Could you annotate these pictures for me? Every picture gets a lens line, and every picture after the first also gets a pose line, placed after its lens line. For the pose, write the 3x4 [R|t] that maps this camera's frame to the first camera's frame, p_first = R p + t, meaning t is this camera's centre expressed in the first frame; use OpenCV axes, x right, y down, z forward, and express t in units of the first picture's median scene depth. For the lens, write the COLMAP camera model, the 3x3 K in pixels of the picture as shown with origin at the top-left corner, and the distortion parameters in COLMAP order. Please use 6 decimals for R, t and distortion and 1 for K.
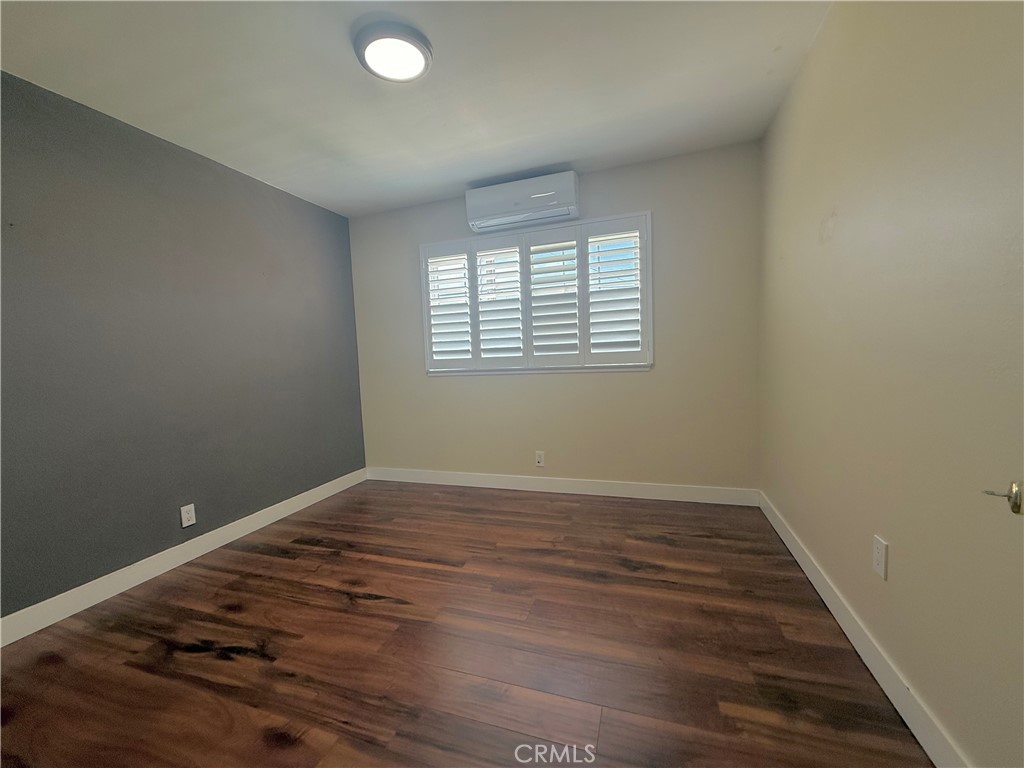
lens RADIAL K [[408.2, 0, 508.7], [0, 408.2, 384.0], [0, 0, 1]] dist [0.001565, -0.000243]
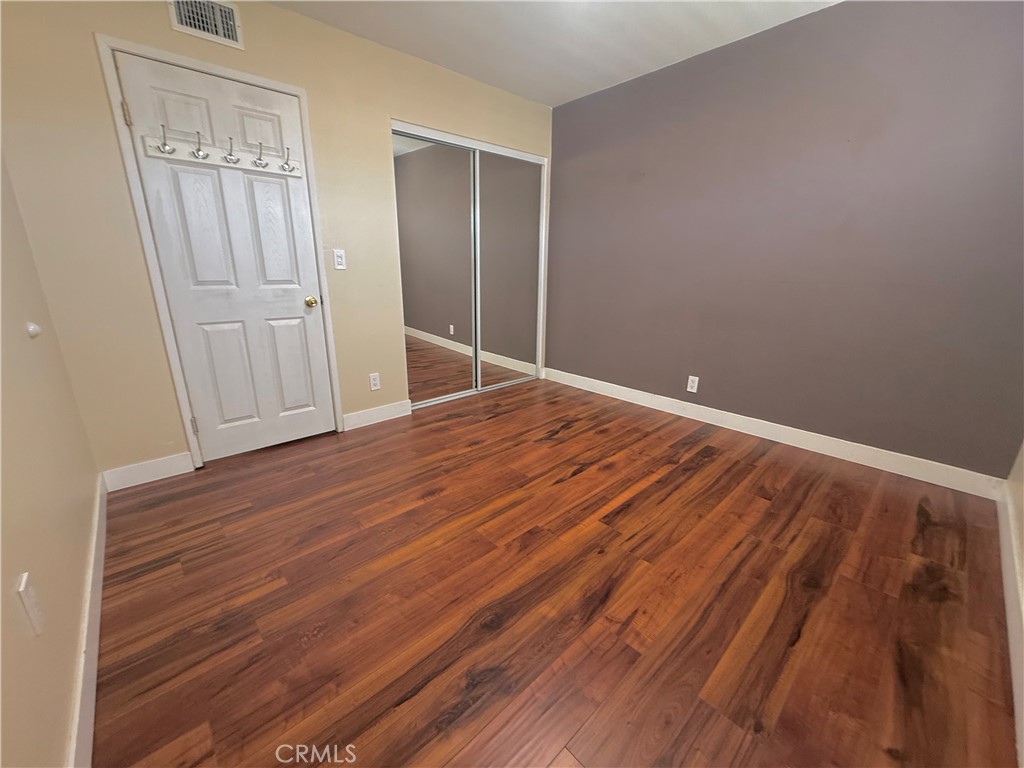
lens RADIAL K [[408.2, 0, 508.7], [0, 408.2, 384.0], [0, 0, 1]] dist [0.001565, -0.000243]
pose [[-0.477966, 0.284676, -0.830968, 0.615743], [-0.044520, 0.936958, 0.346594, -0.107317], [0.877249, 0.202655, -0.435160, 1.175113]]
